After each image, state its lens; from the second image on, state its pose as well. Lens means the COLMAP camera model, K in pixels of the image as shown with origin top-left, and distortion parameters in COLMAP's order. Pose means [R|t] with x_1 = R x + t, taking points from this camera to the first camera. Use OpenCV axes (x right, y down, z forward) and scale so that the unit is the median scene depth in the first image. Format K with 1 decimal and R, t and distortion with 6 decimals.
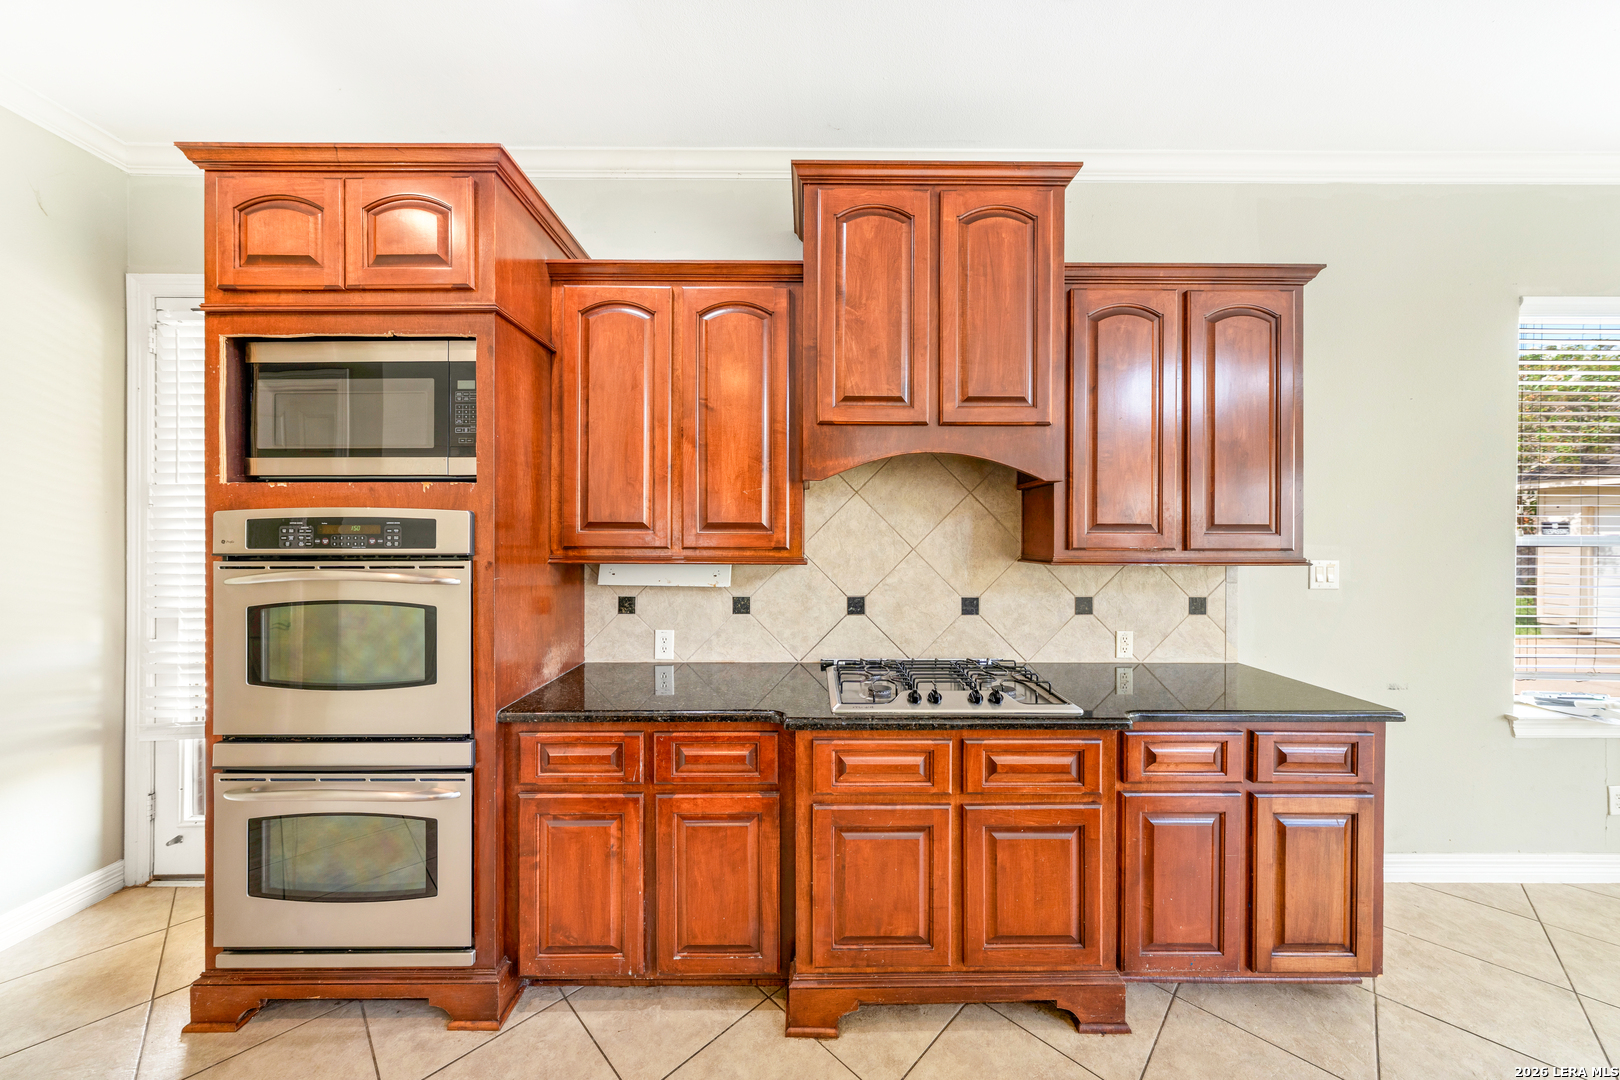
lens RADIAL K [[556.4, 0, 822.3], [0, 556.4, 540.8], [0, 0, 1]] dist [0.000783, 0.000097]
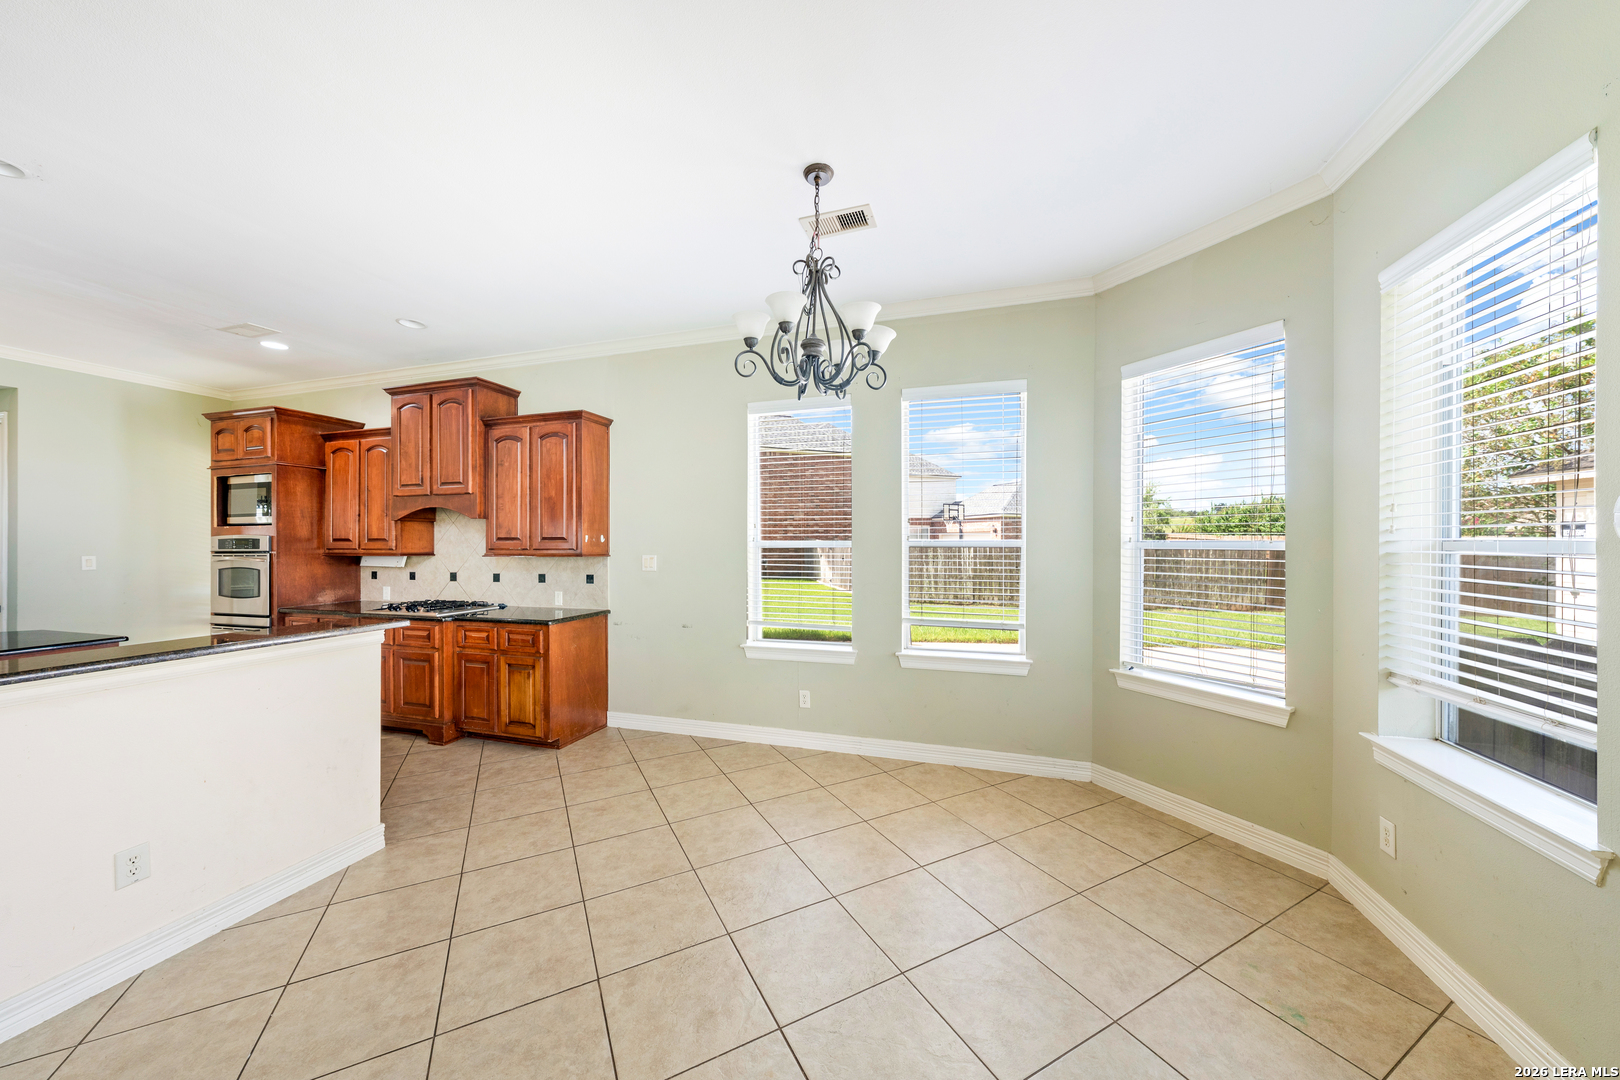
lens RADIAL K [[553.3, 0, 815.9], [0, 553.3, 546.8], [0, 0, 1]] dist [-0.001844, -0.000169]
pose [[0.953372, -0.005466, -0.301749, 2.309137], [0.003613, 0.999971, -0.006697, 0.025950], [0.301777, 0.005295, 0.953364, -0.666989]]
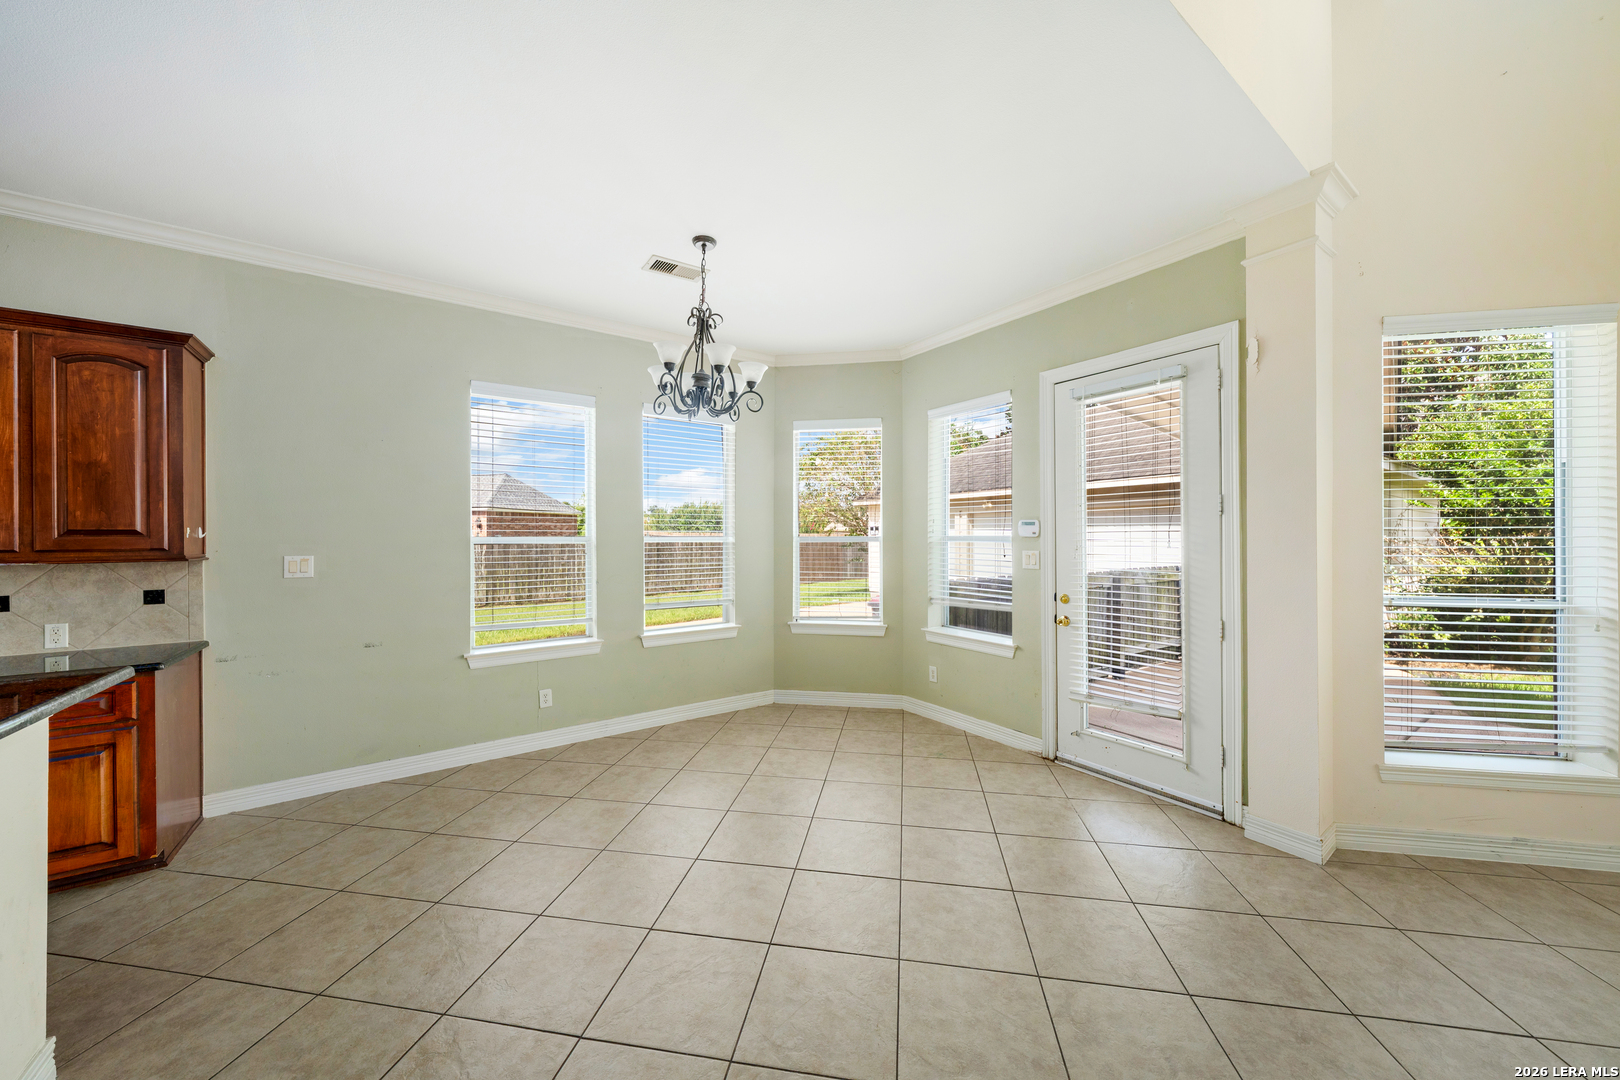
lens RADIAL K [[572.1, 0, 801.3], [0, 572.1, 541.5], [0, 0, 1]] dist [0.000072, 0.000057]
pose [[0.821379, -0.014666, 0.570195, 1.301149], [0.017805, 0.999841, 0.000068, 0.025277], [-0.570105, 0.010096, 0.821510, -0.938913]]
